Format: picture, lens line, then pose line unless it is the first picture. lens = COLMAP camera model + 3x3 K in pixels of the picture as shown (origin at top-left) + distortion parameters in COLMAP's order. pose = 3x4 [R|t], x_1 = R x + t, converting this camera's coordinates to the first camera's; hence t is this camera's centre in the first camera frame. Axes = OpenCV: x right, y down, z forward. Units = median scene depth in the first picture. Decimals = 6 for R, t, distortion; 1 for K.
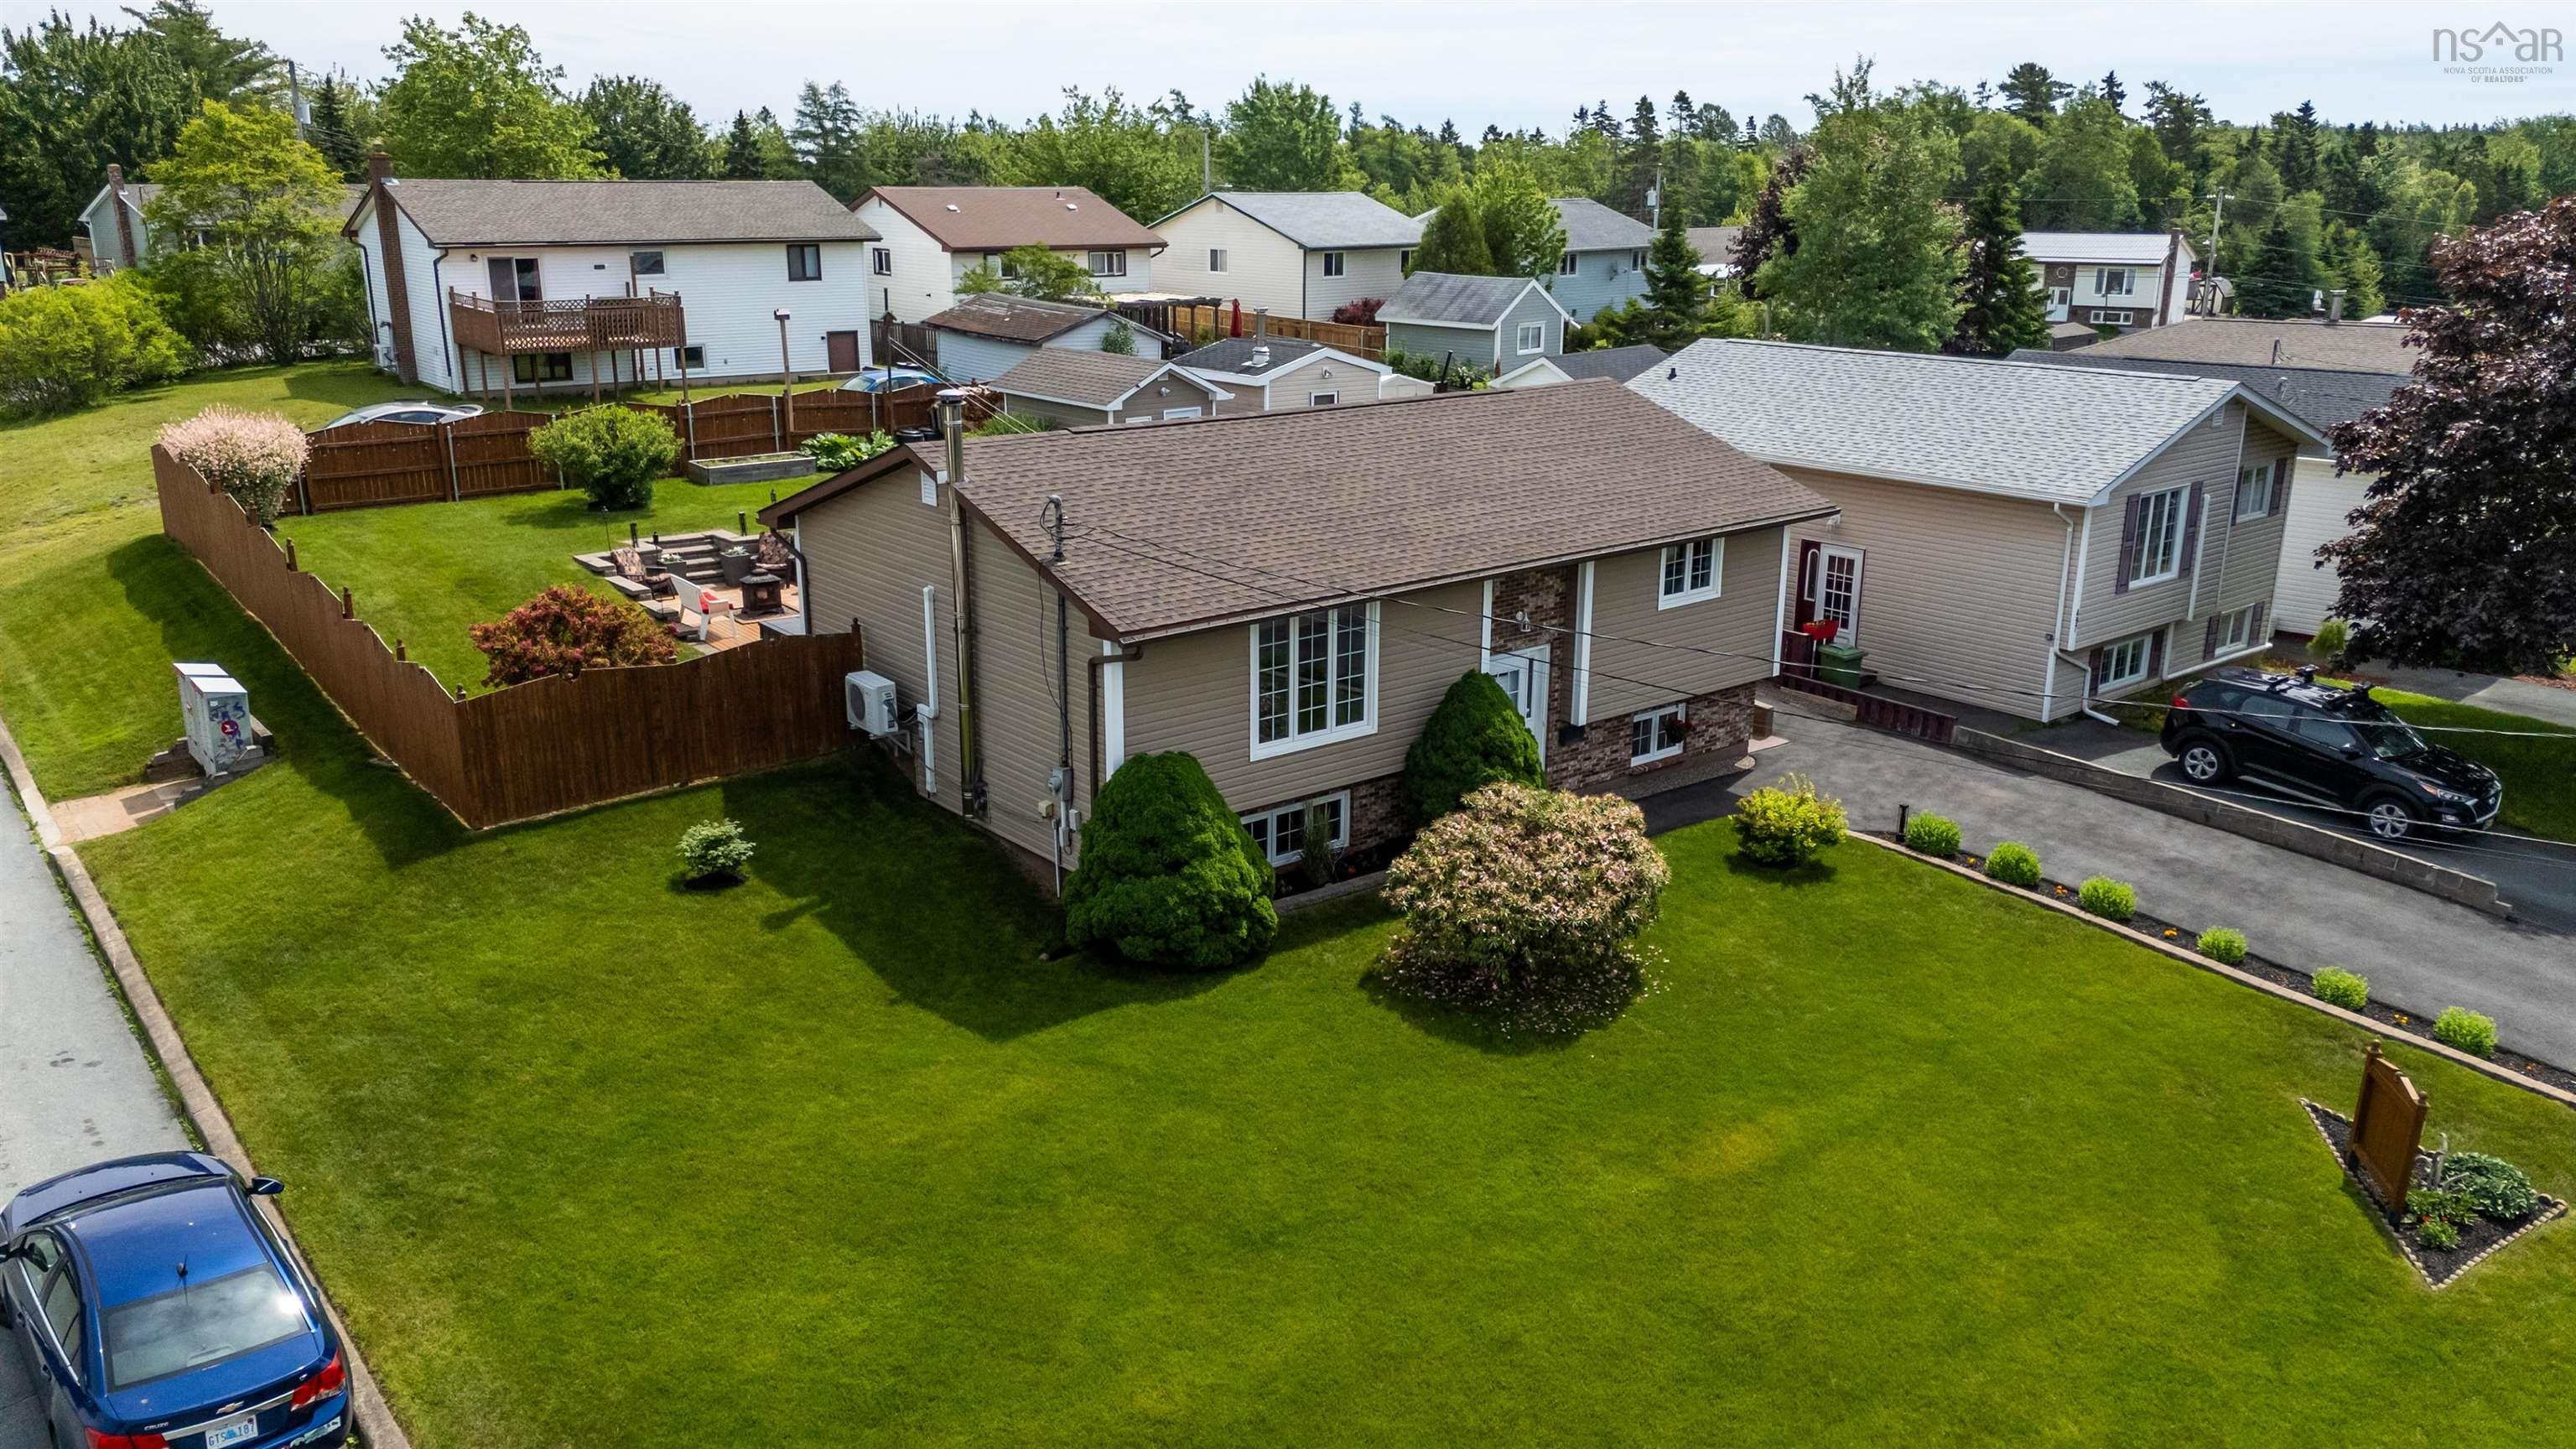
lens RADIAL K [[1869.1, 0, 1288.0], [0, 1869.1, 724.5], [0, 0, 1]] dist [0.076645, -0.079982]
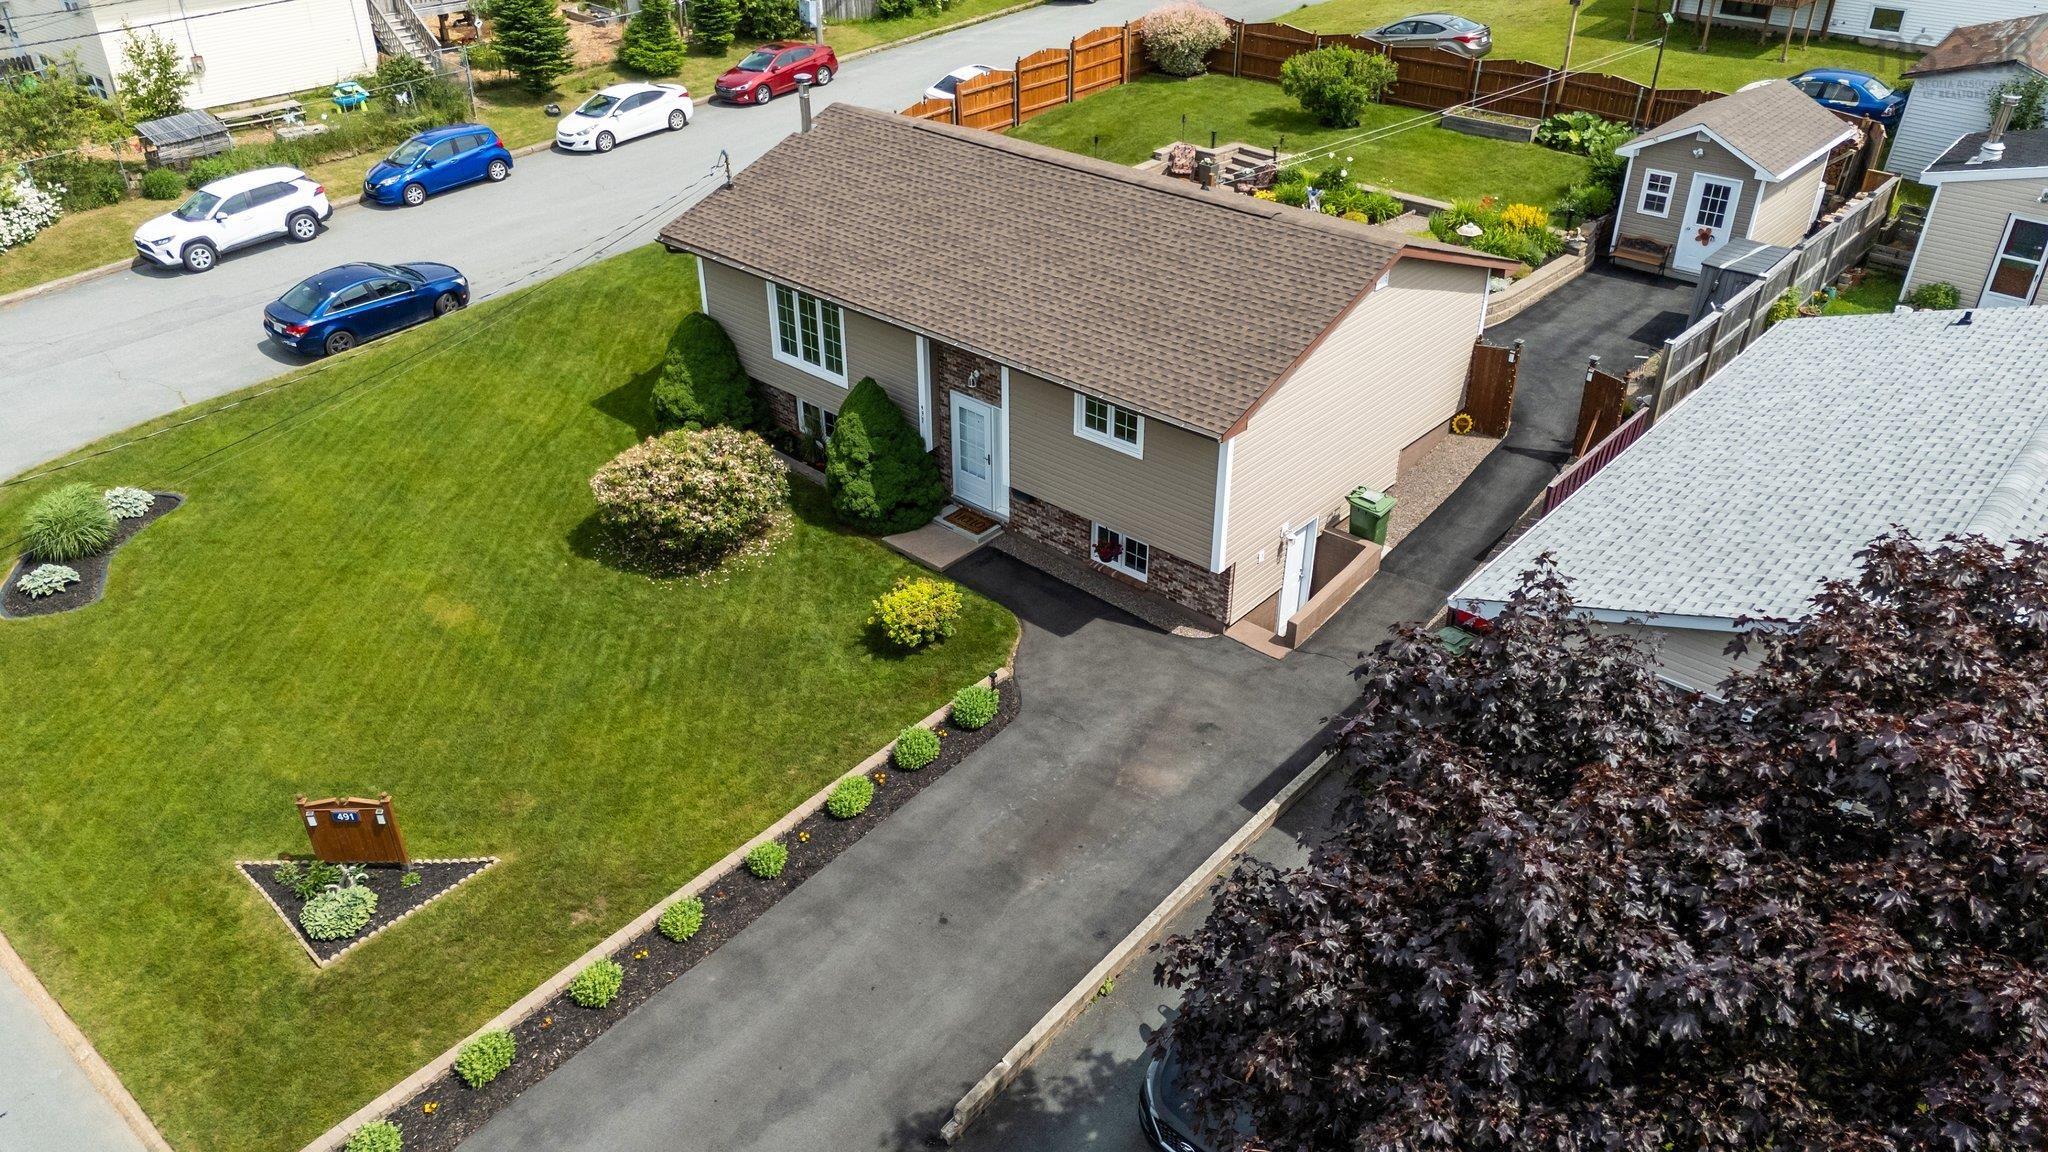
lens RADIAL K [[1503.4, 0, 1024.0], [0, 1503.4, 576.0], [0, 0, 1]] dist [0.034262, -0.003385]
pose [[0.174756, 0.514951, -0.839217, 1.117397], [-0.283466, 0.842560, 0.457974, -0.442996], [0.942925, 0.157856, 0.293214, 0.817343]]
